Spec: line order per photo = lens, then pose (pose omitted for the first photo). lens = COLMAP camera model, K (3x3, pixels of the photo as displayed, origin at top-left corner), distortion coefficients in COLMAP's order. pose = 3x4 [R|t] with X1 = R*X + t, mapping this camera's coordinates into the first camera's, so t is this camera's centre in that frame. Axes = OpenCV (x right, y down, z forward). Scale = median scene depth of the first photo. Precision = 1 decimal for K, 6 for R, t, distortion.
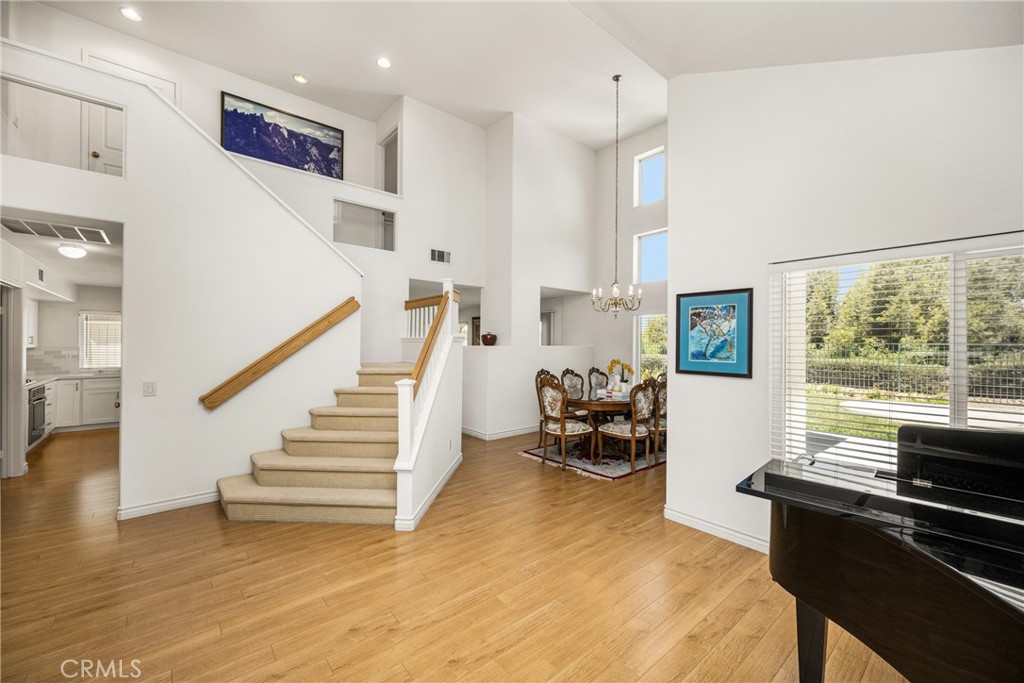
lens RADIAL K [[411.2, 0, 476.5], [0, 411.2, 330.7], [0, 0, 1]] dist [0.020420, -0.000011]
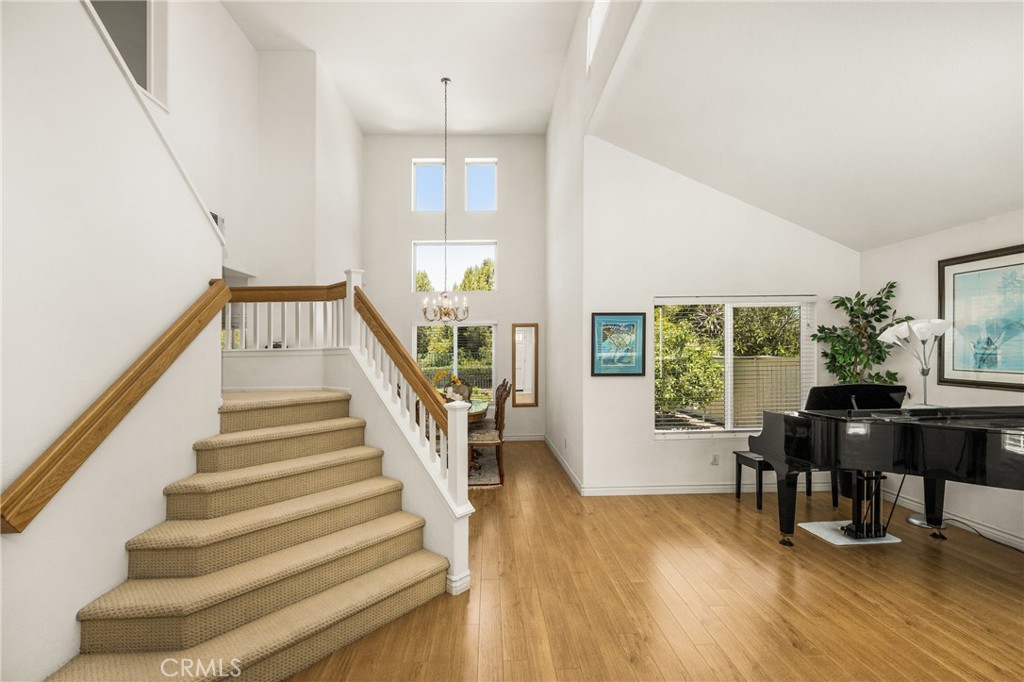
lens RADIAL K [[472.0, 0, 533.2], [0, 472.0, 352.2], [0, 0, 1]] dist [0.000945, -0.001244]
pose [[0.582377, -0.011523, 0.812837, -0.770941], [-0.005280, 0.999825, 0.017956, 0.005361], [-0.812901, -0.014749, 0.582215, 0.325083]]
